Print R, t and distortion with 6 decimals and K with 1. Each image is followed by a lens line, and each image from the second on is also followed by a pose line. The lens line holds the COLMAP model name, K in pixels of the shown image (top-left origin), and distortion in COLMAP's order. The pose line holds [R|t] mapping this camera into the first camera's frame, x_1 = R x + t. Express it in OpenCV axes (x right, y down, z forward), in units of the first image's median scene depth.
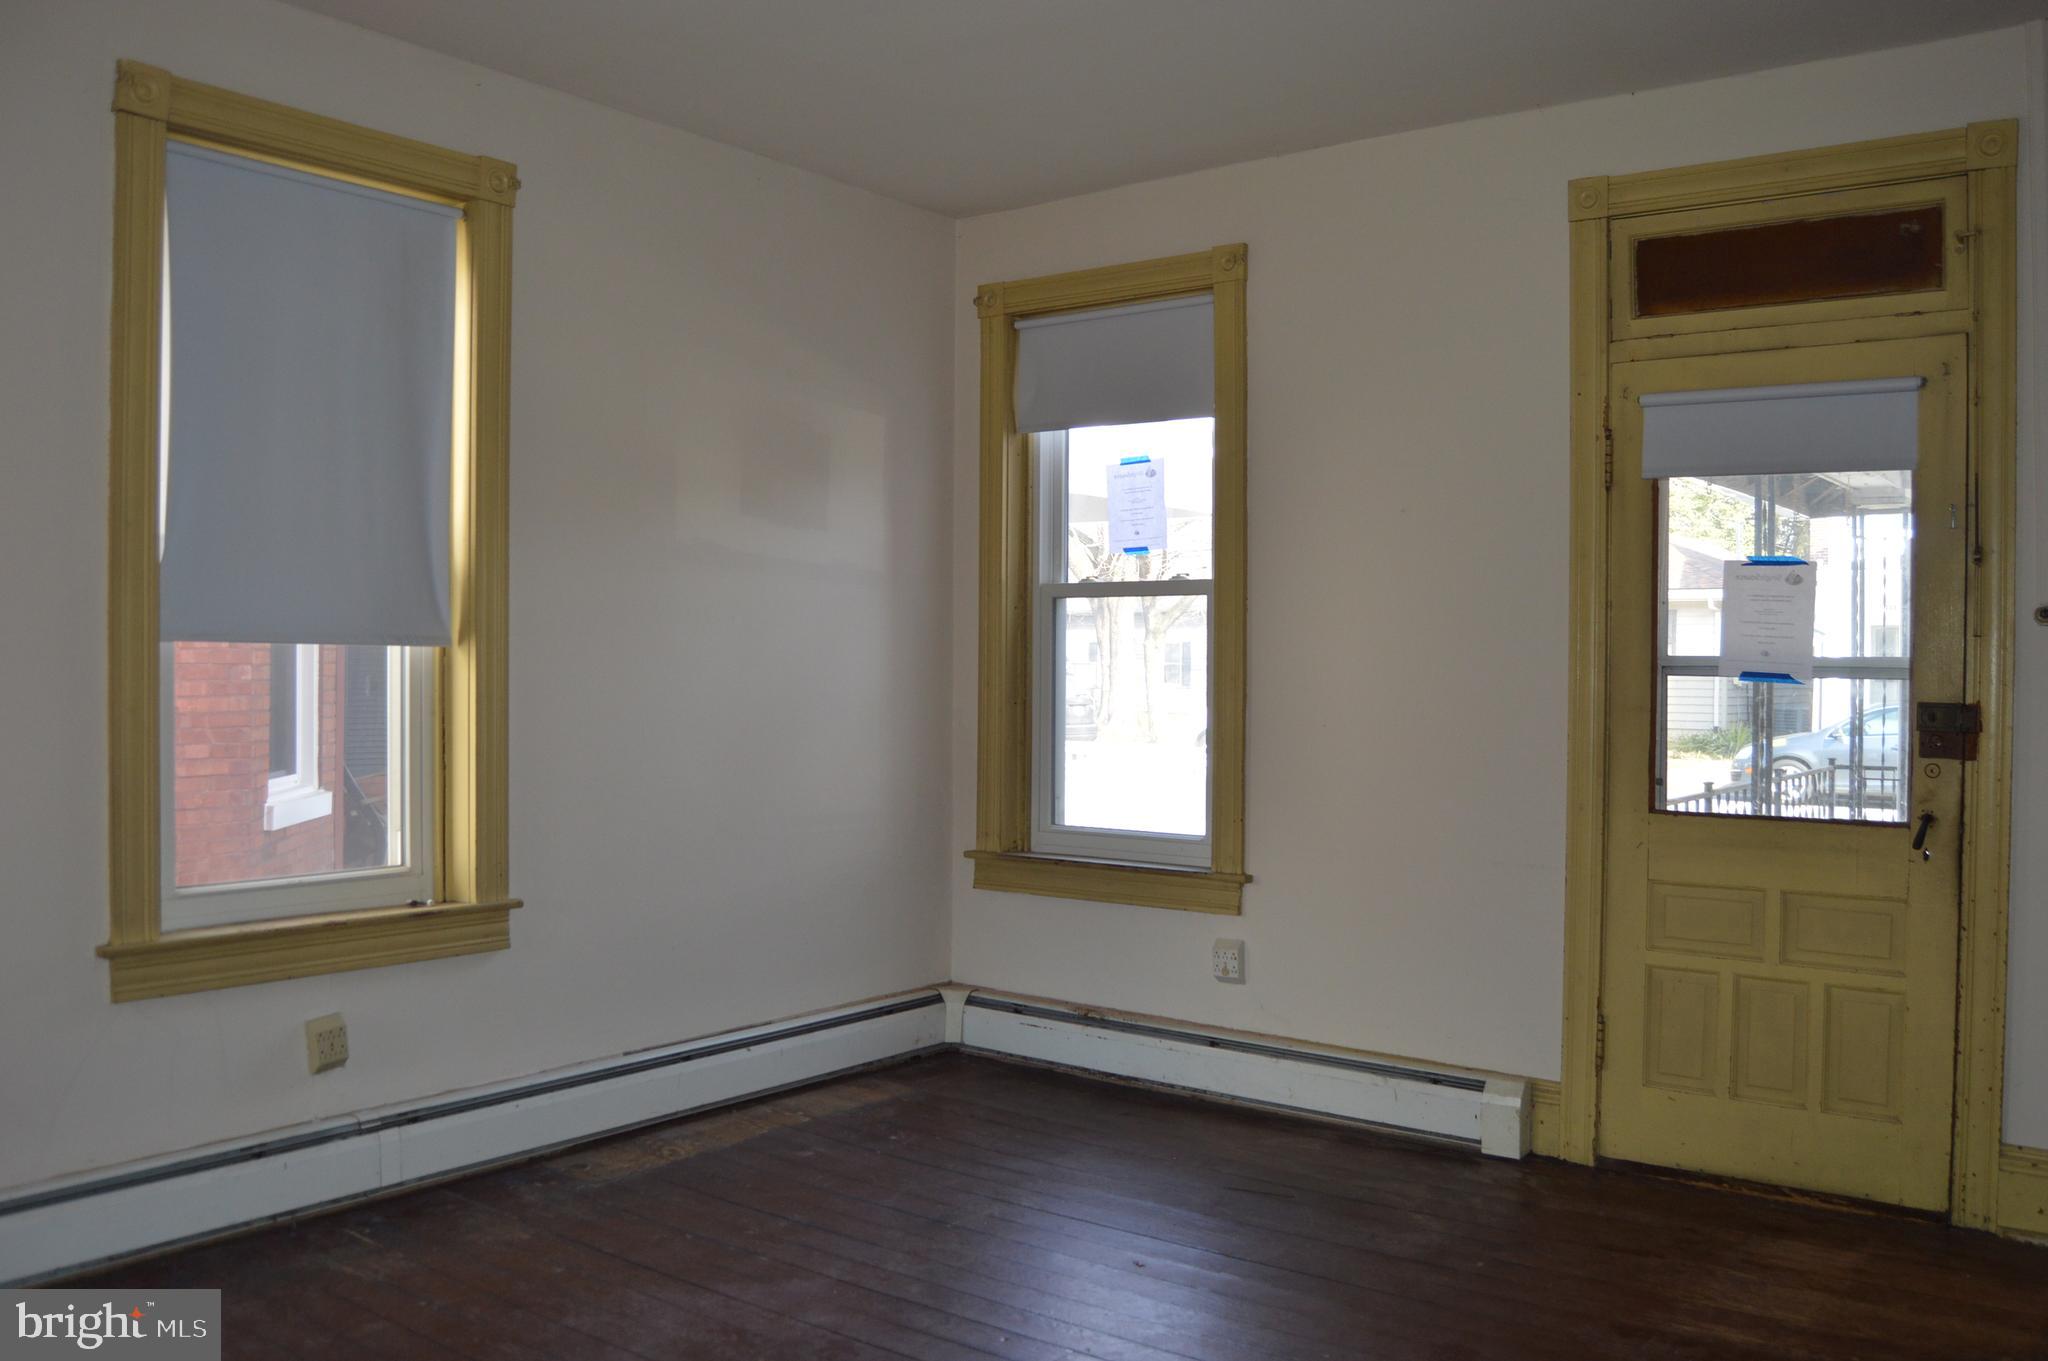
lens RADIAL K [[1714.7, 0, 1023.6], [0, 1714.7, 681.2], [0, 0, 1]] dist [-0.066191, -0.012211]
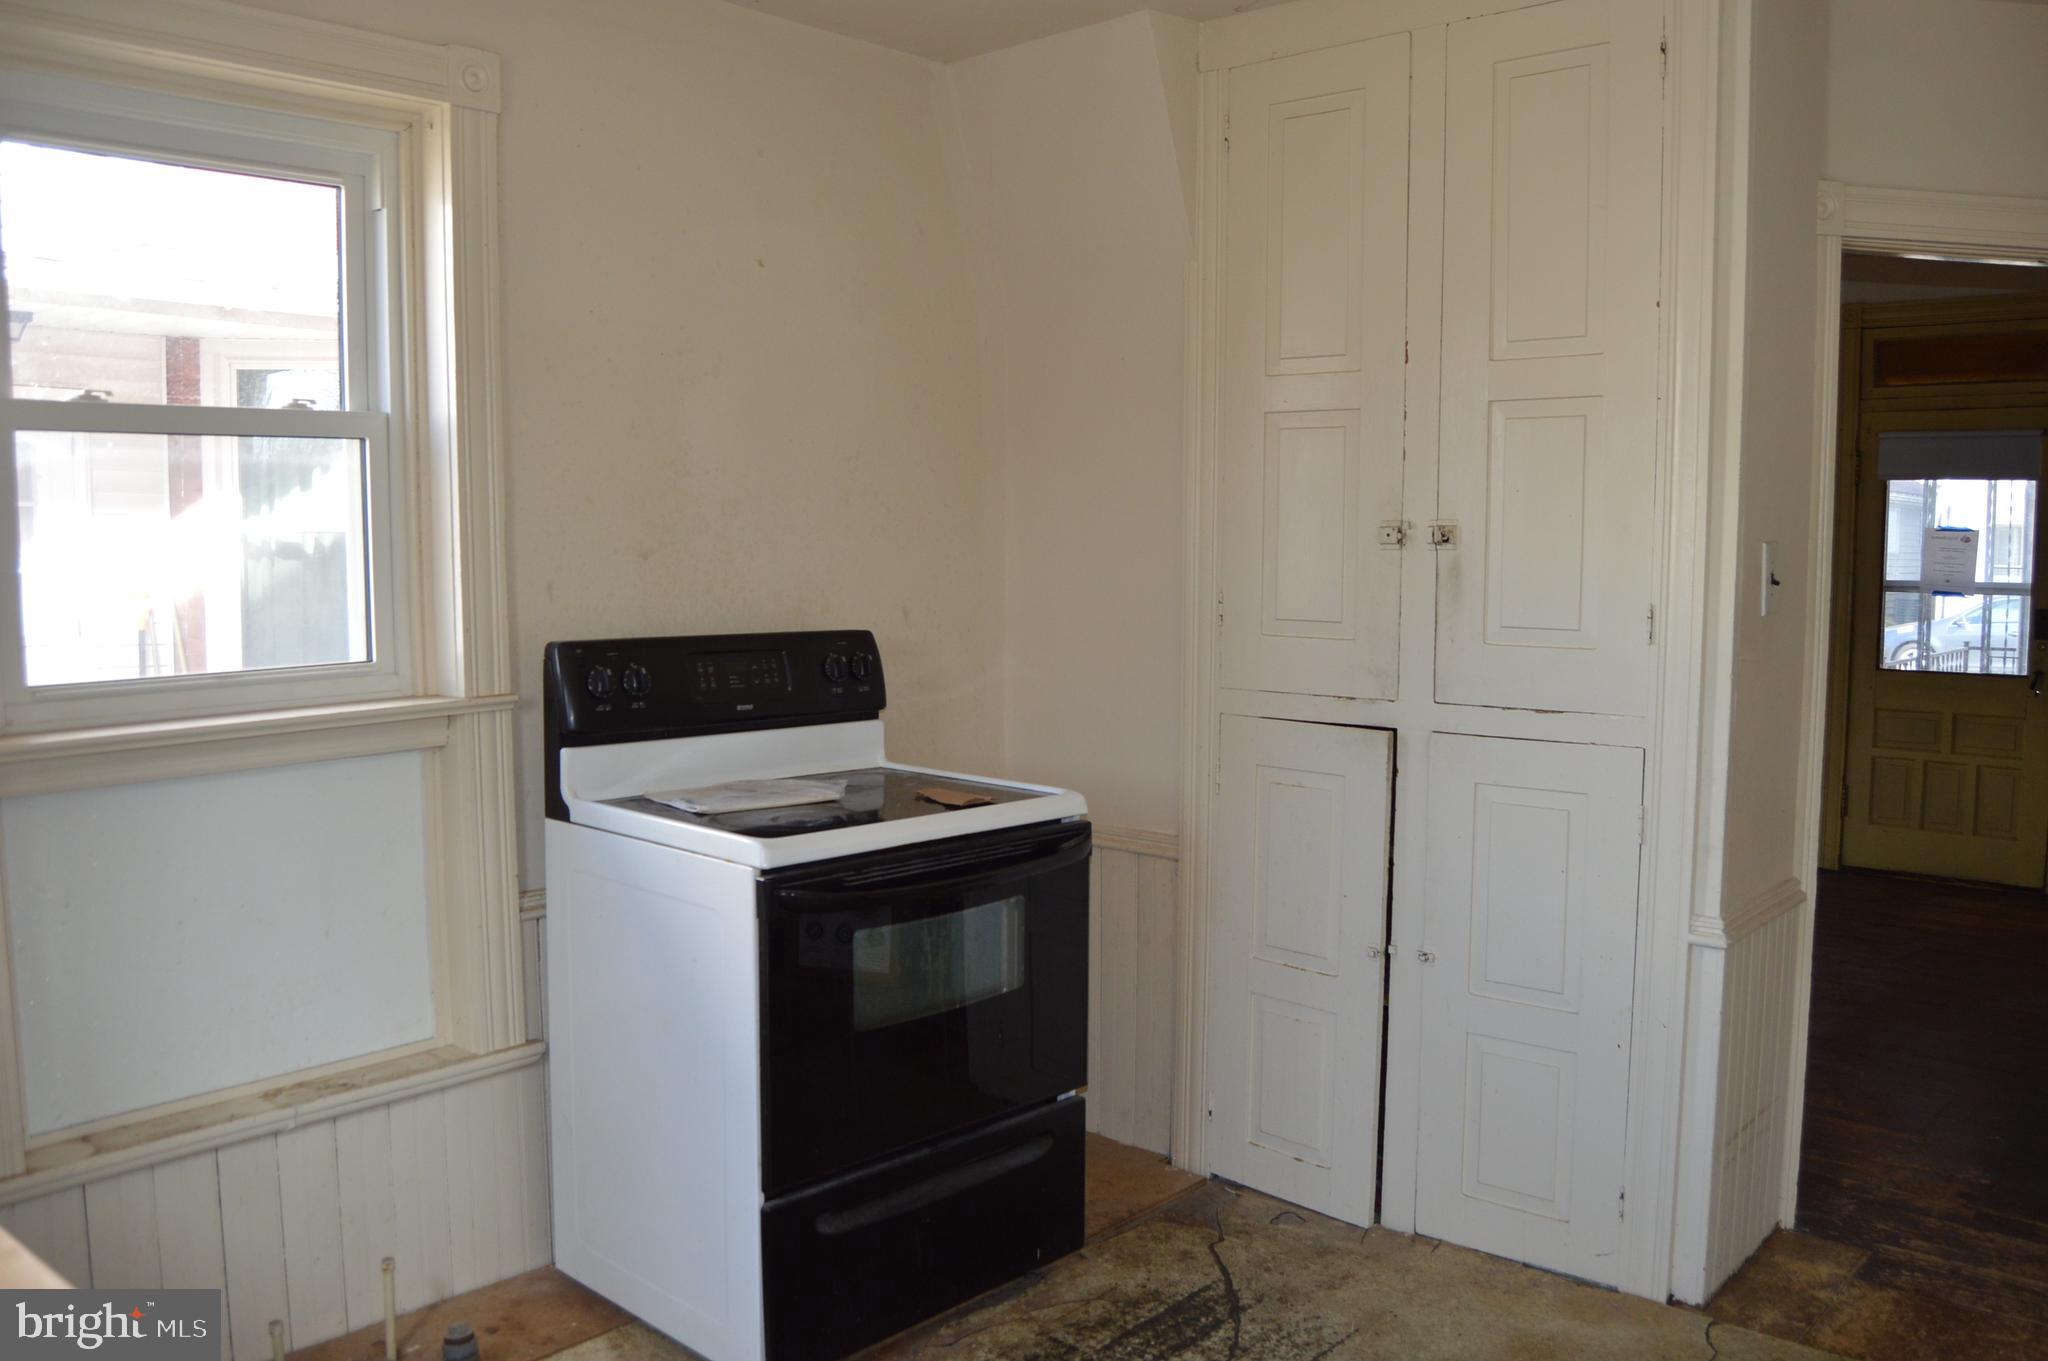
lens RADIAL K [[1621.9, 0, 1024.5], [0, 1621.9, 683.9], [0, 0, 1]] dist [-0.078752, -0.000108]
pose [[0.996616, 0.001326, -0.082191, -0.372410], [0.004438, 0.997544, 0.069902, -0.026428], [0.082082, -0.070030, 0.994162, -0.699605]]
